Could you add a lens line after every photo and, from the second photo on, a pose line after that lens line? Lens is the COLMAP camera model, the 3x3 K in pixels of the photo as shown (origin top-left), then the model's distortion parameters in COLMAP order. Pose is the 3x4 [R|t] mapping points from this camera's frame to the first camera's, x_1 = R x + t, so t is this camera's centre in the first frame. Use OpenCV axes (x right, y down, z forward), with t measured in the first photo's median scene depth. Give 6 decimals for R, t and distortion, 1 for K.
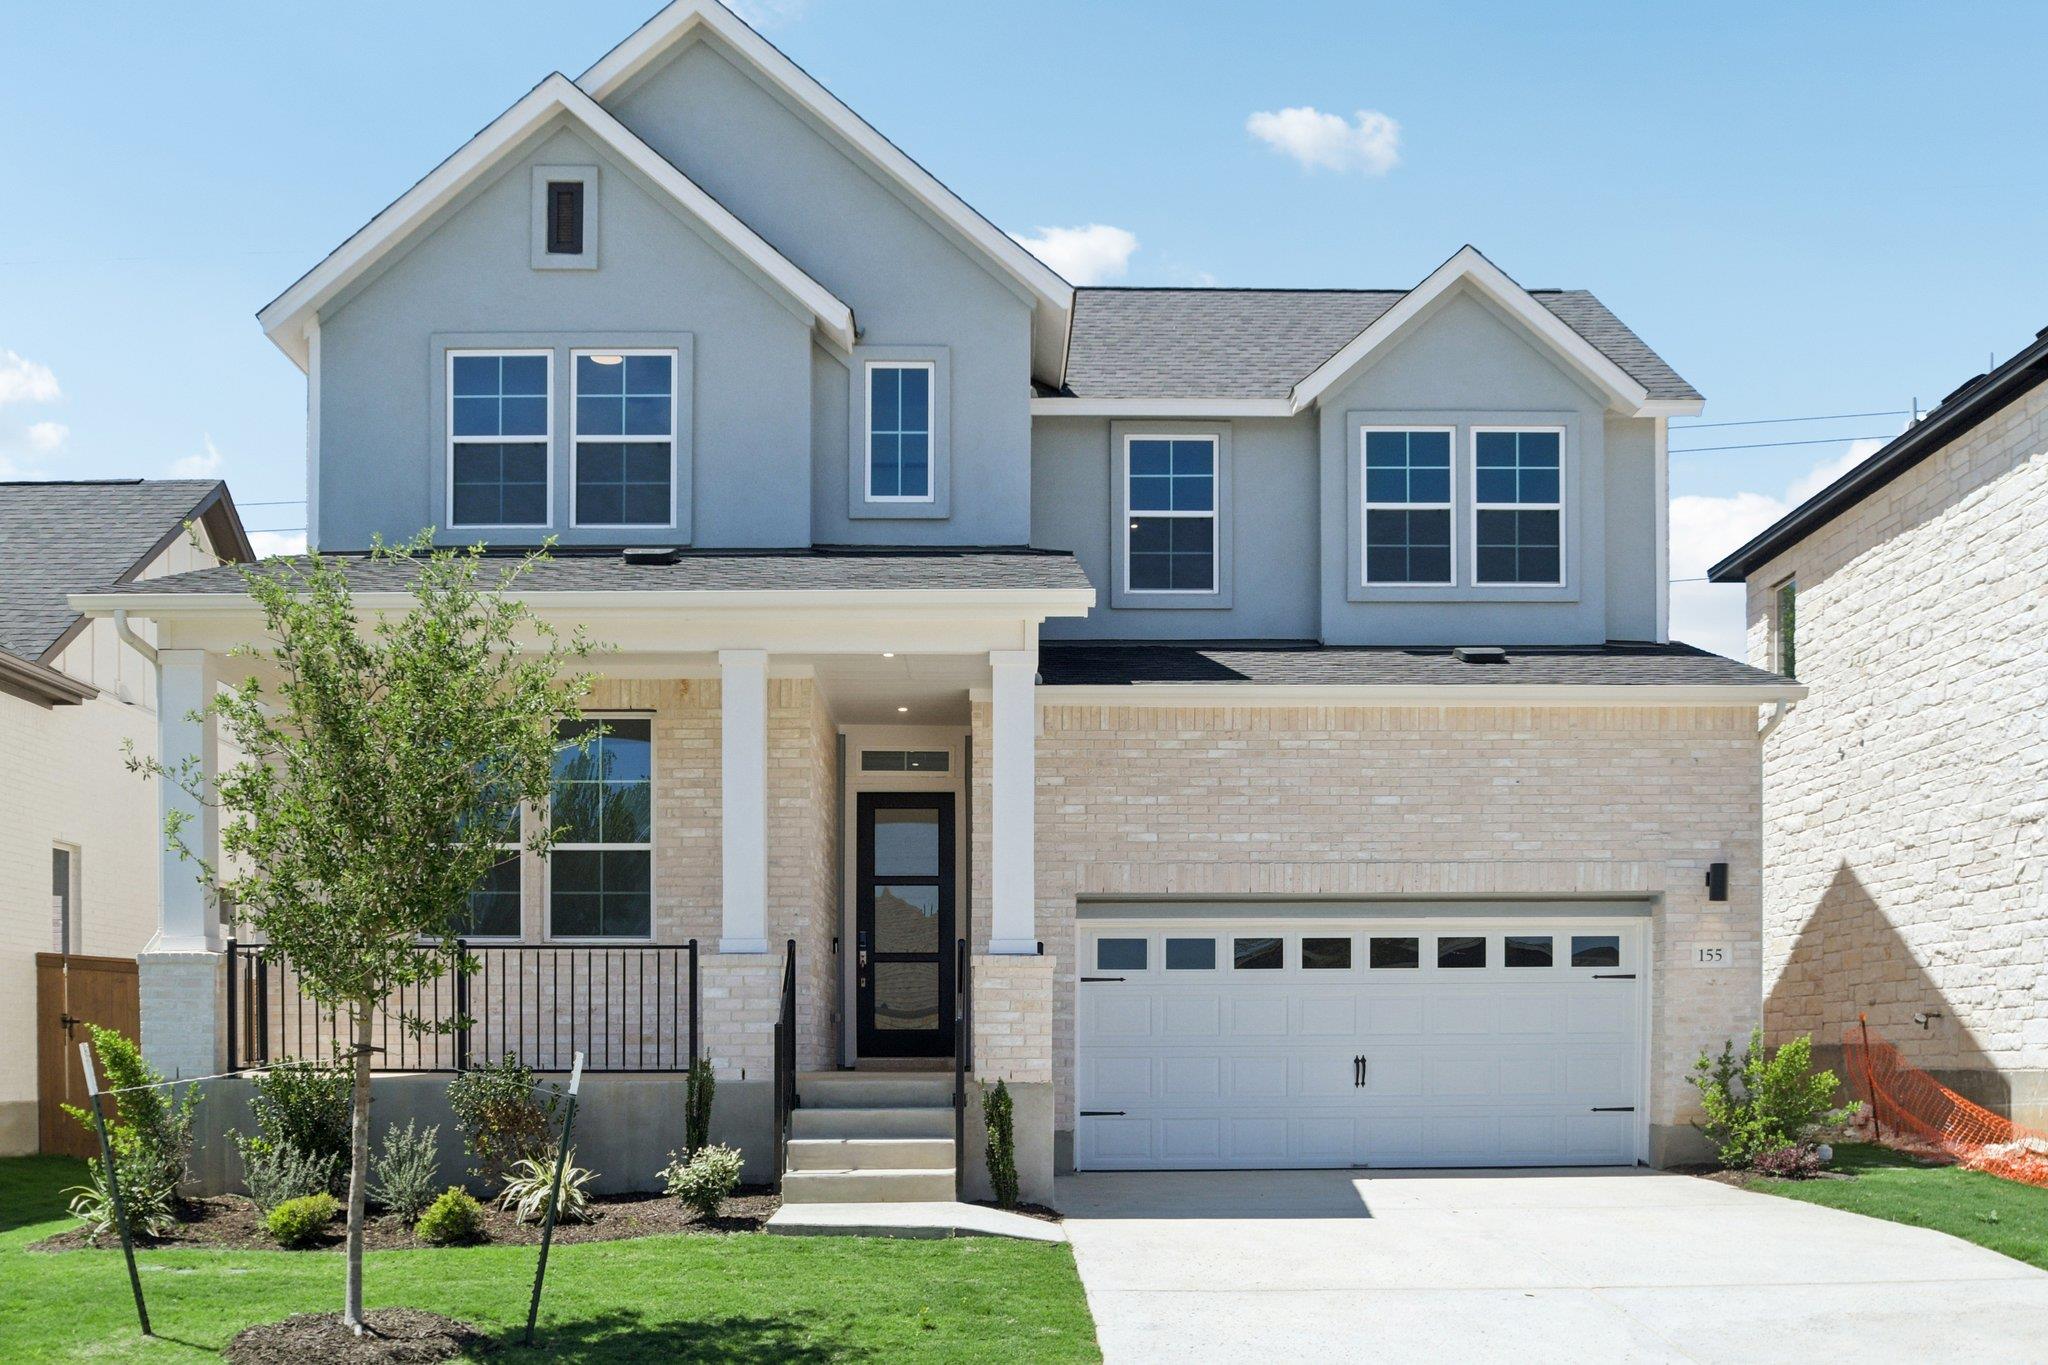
lens RADIAL K [[2008.4, 0, 1023.7], [0, 2008.4, 896.8], [0, 0, 1]] dist [-0.058707, 0.000441]
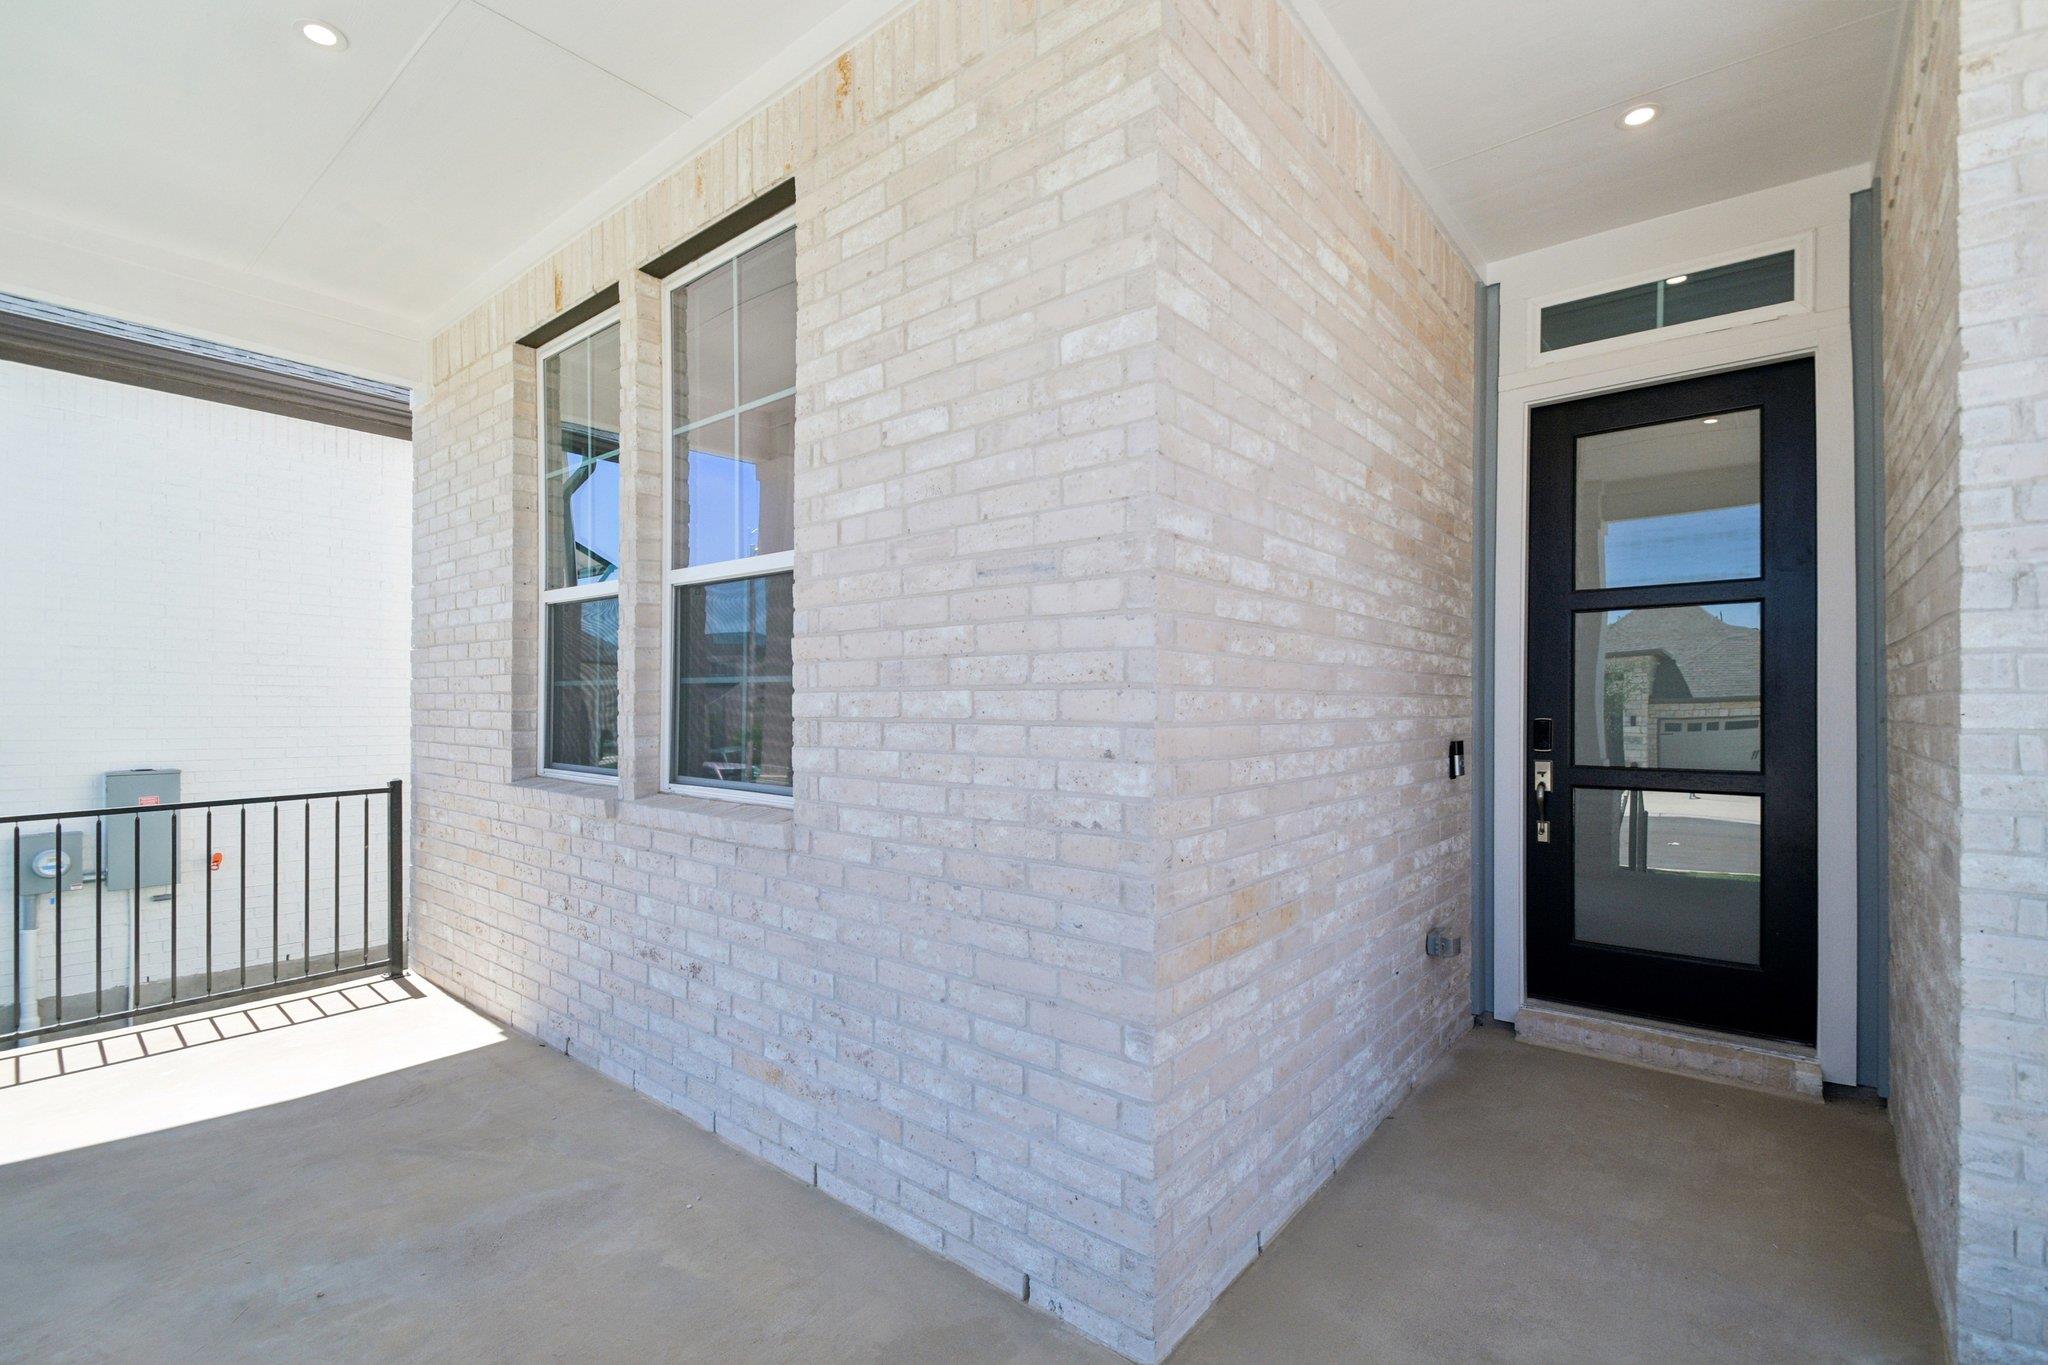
lens RADIAL K [[905.3, 0, 1086.5], [0, 905.3, 693.4], [0, 0, 1]] dist [-0.000672, -0.000333]
pose [[0.780811, -0.003084, -0.624760, -0.036872], [0.054091, 0.996567, 0.062683, -0.006545], [0.622421, -0.082738, 0.778297, 0.849968]]
